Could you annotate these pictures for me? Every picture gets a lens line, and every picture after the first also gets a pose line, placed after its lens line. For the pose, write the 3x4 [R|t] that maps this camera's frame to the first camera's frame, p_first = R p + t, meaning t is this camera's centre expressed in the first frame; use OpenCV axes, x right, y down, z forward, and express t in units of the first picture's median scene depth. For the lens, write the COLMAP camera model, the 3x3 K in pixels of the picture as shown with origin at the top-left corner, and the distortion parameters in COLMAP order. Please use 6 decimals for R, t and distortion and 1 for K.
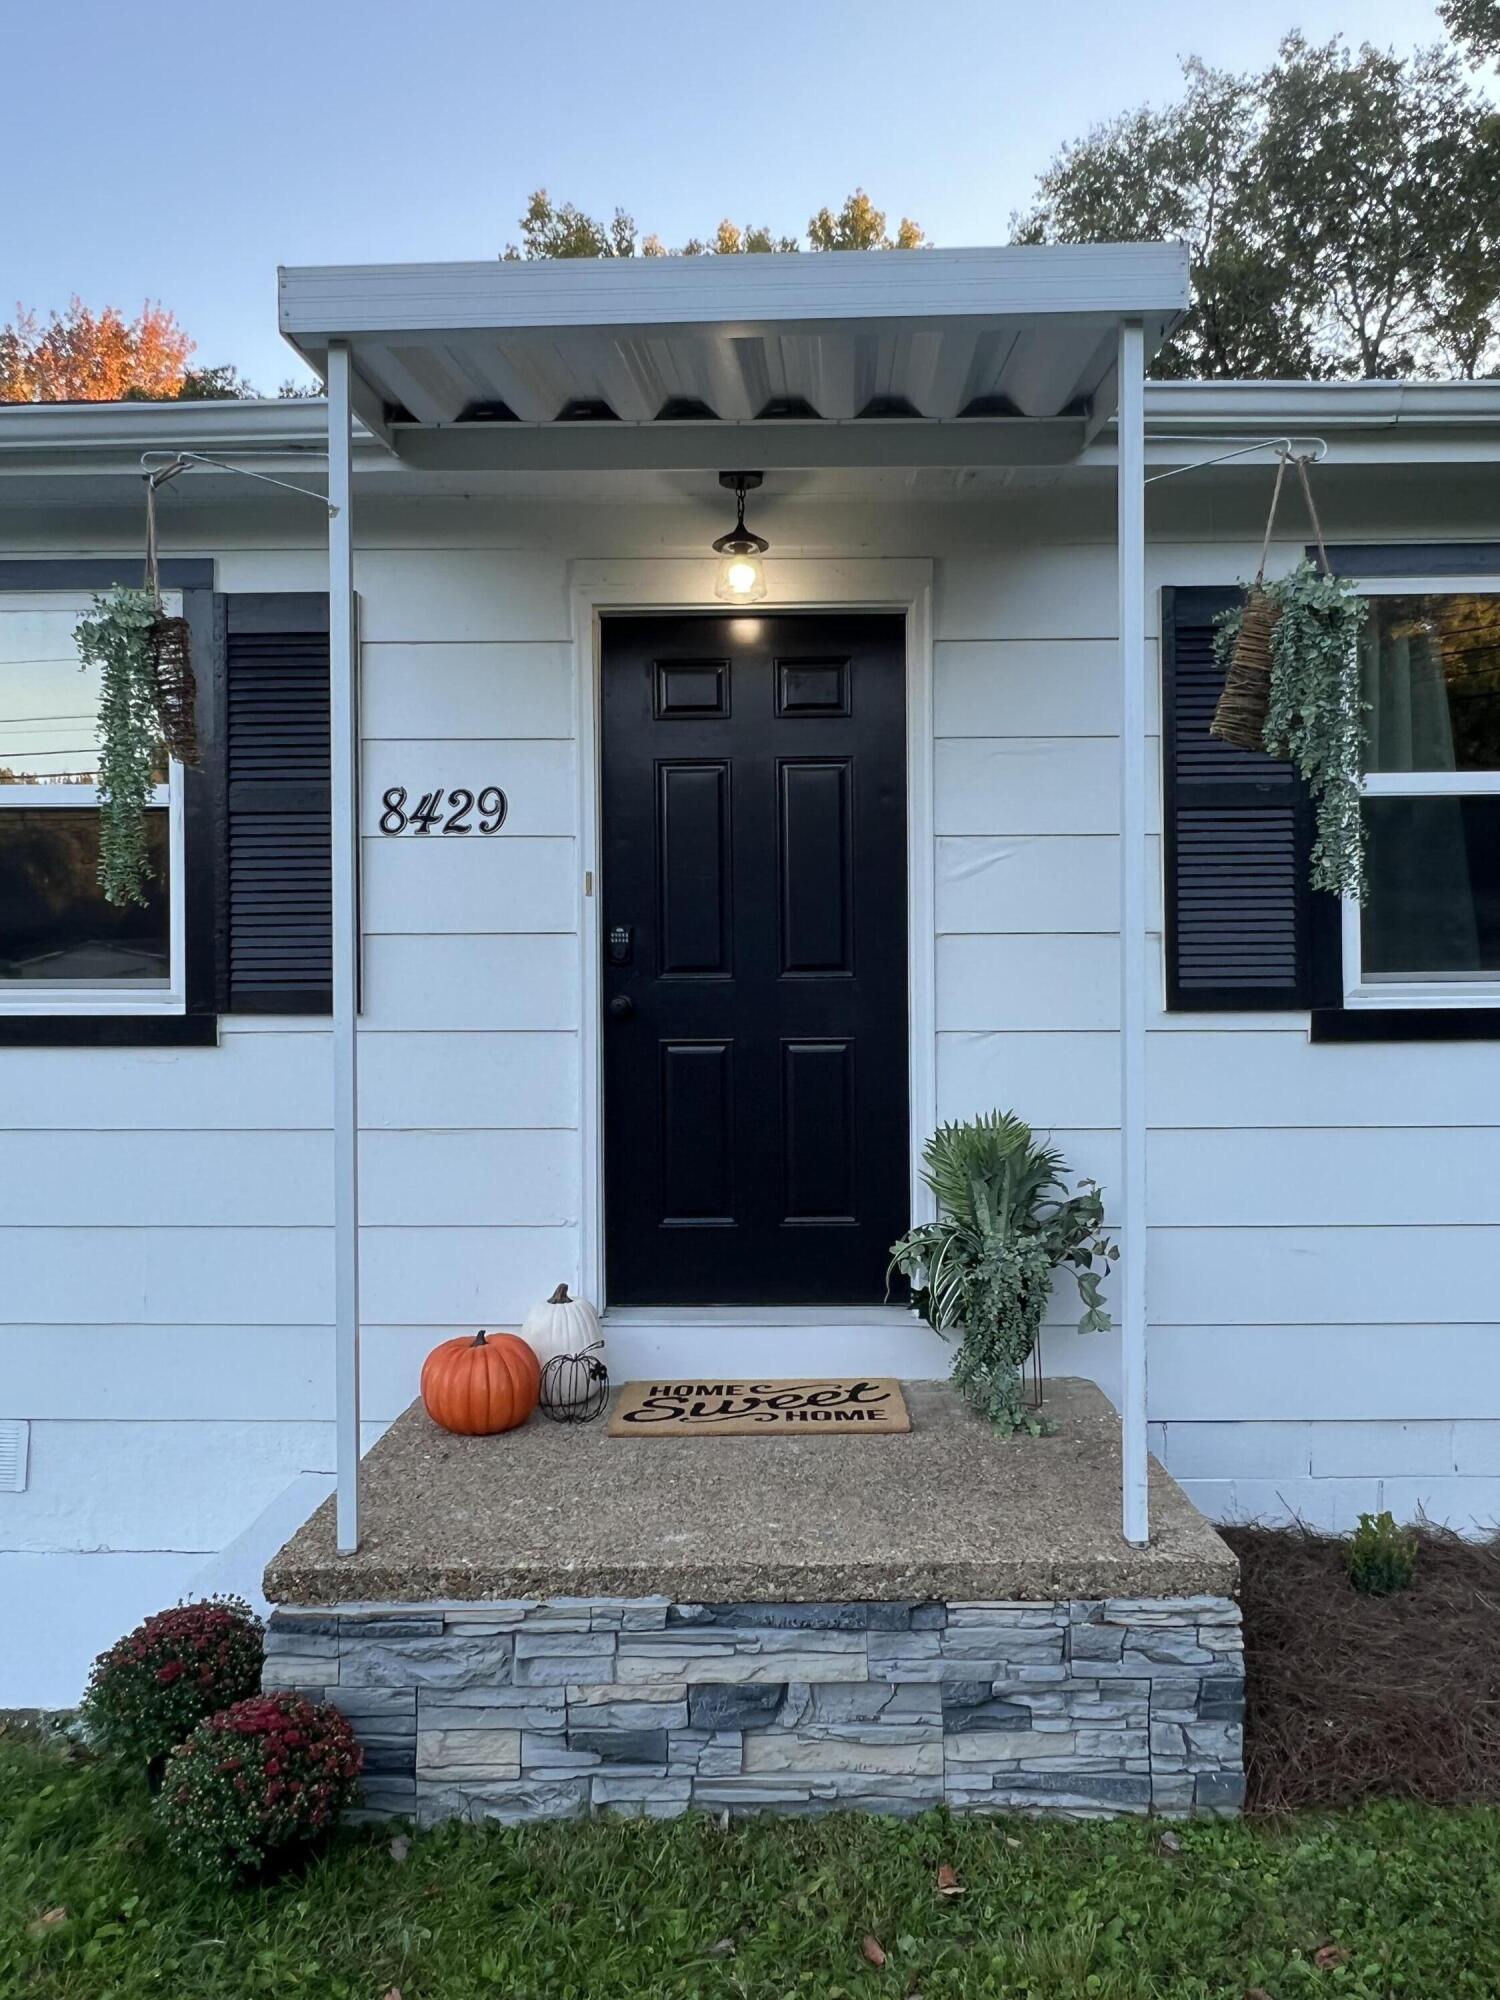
lens RADIAL K [[1458.9, 0, 752.1], [0, 1458.9, 1000.2], [0, 0, 1]] dist [-0.010070, -0.001531]
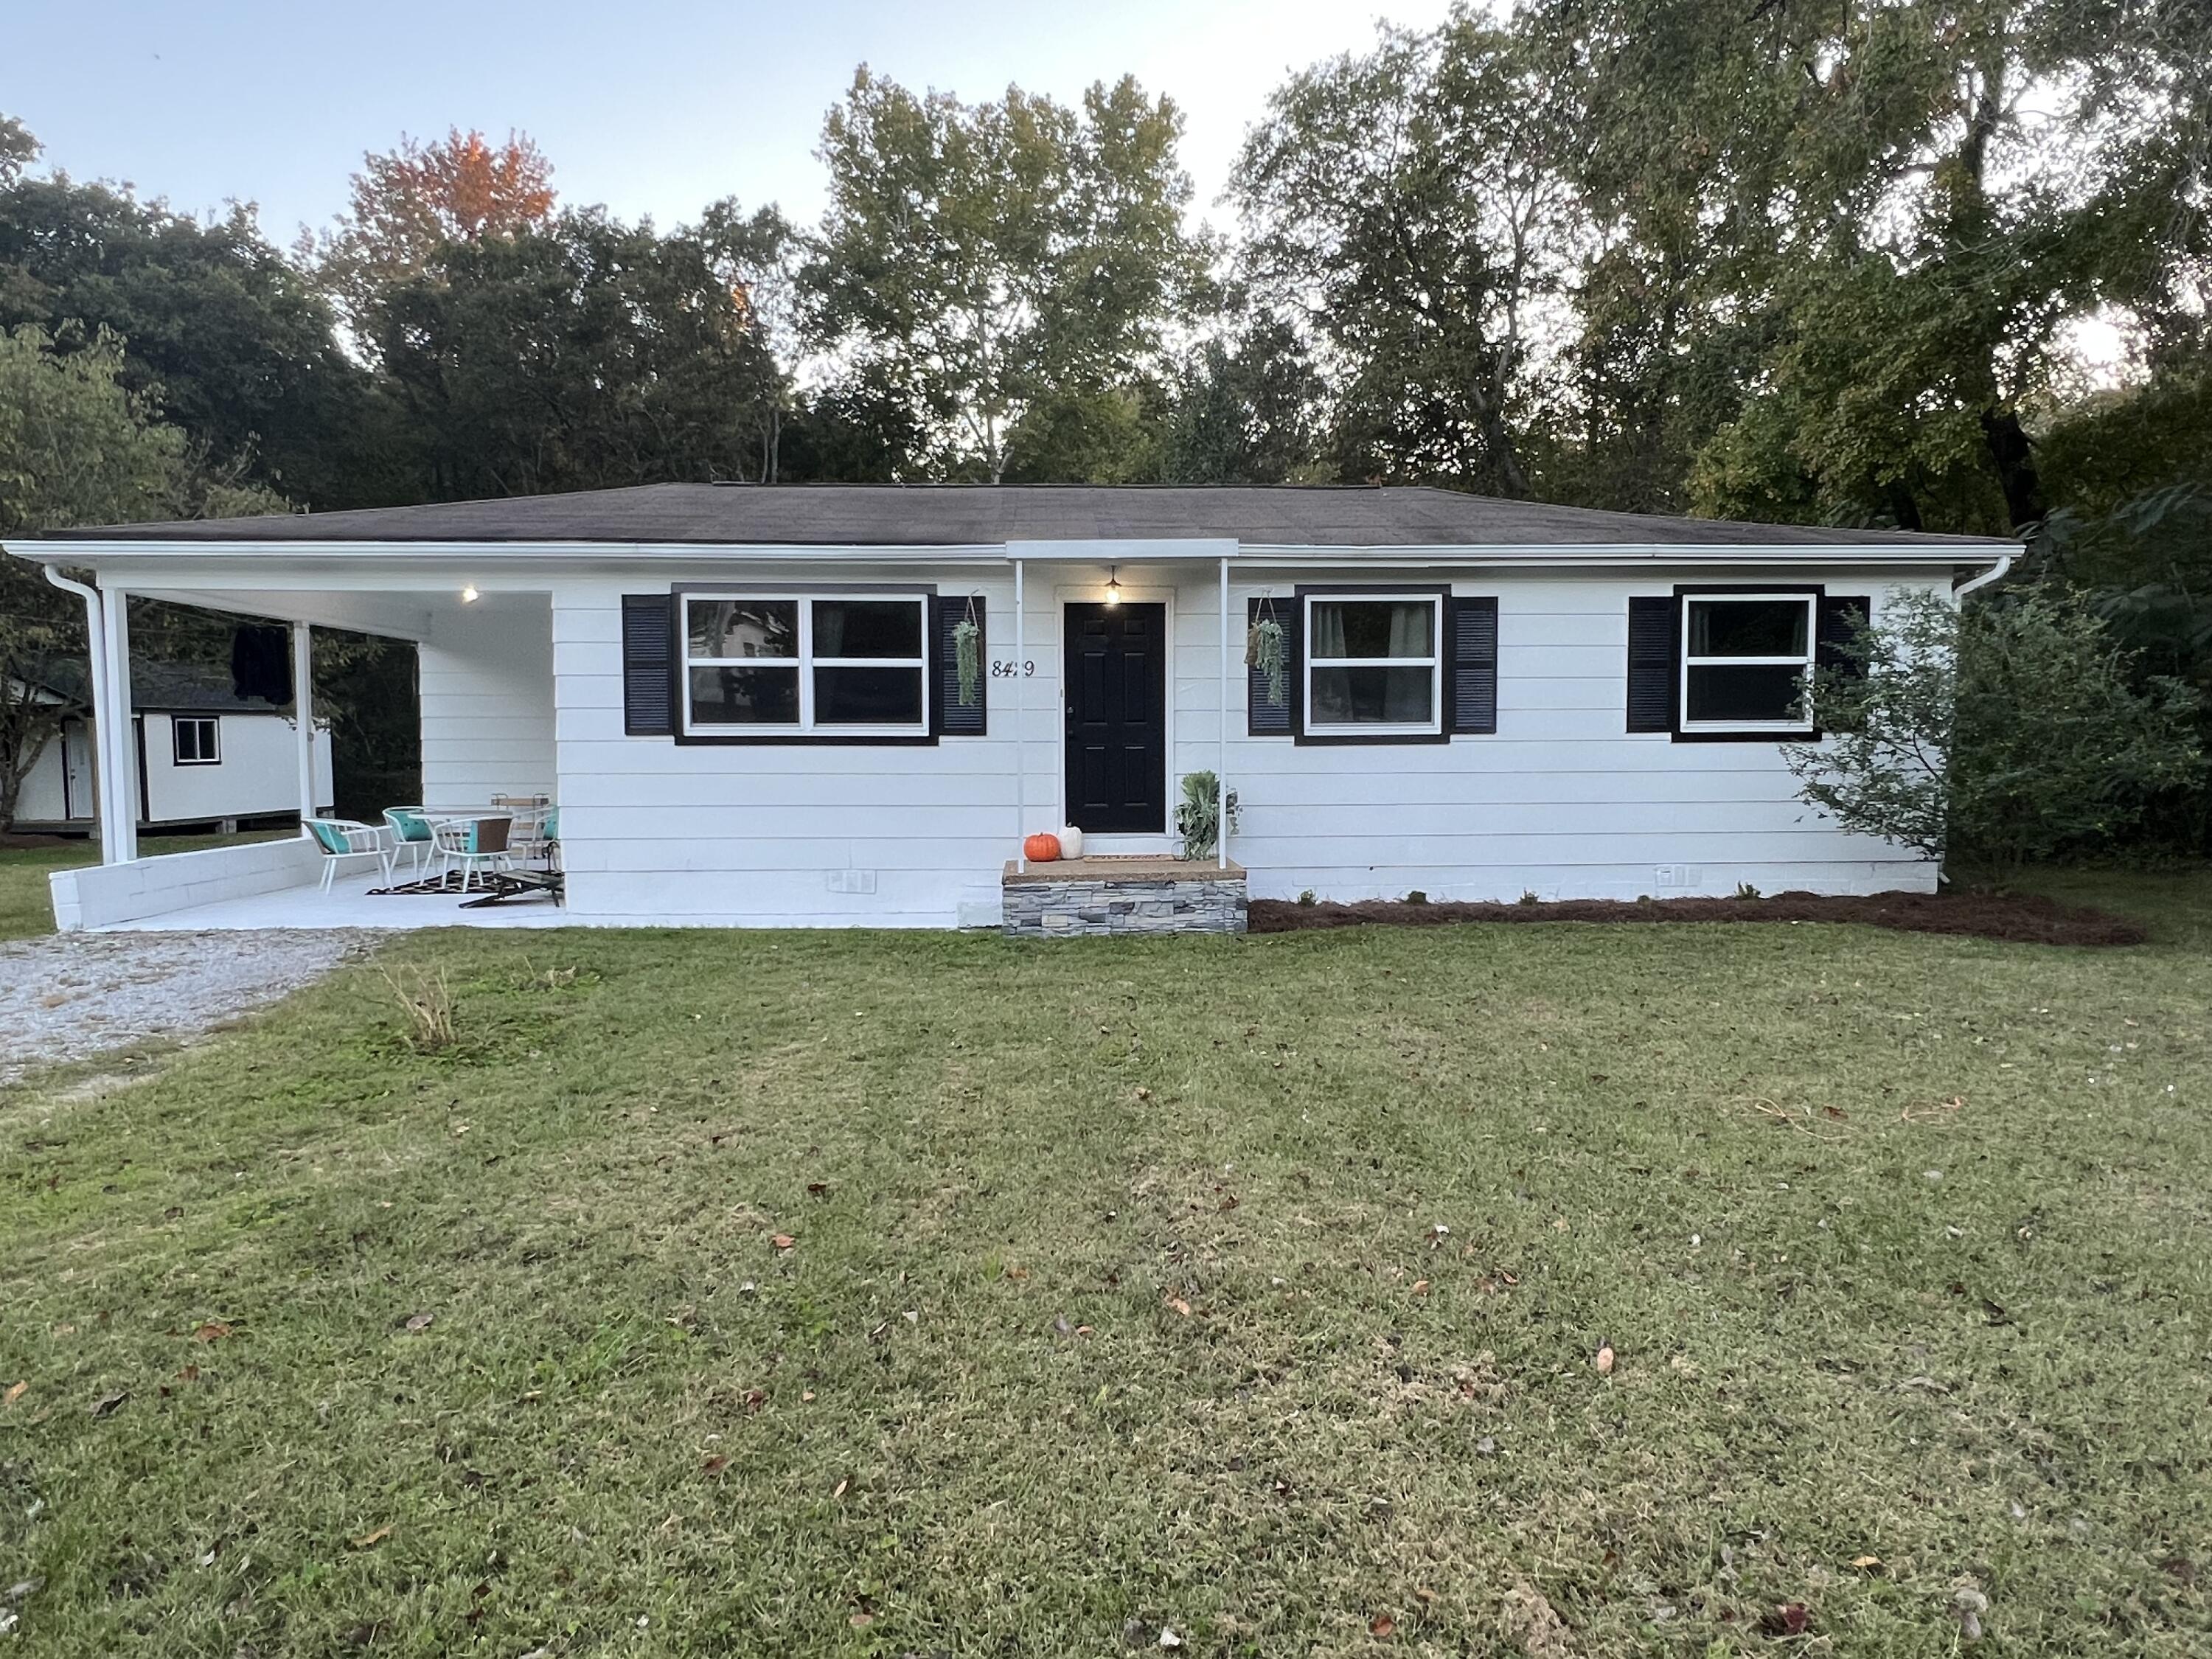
lens RADIAL K [[1354.8, 0, 1104.5], [0, 1354.8, 827.0], [0, 0, 1]] dist [-0.003135, -0.000479]
pose [[0.997903, -0.002044, 0.064693, -0.199433], [-0.002277, 0.997774, 0.066647, 0.010463], [-0.064686, -0.066654, 0.995677, -1.792394]]
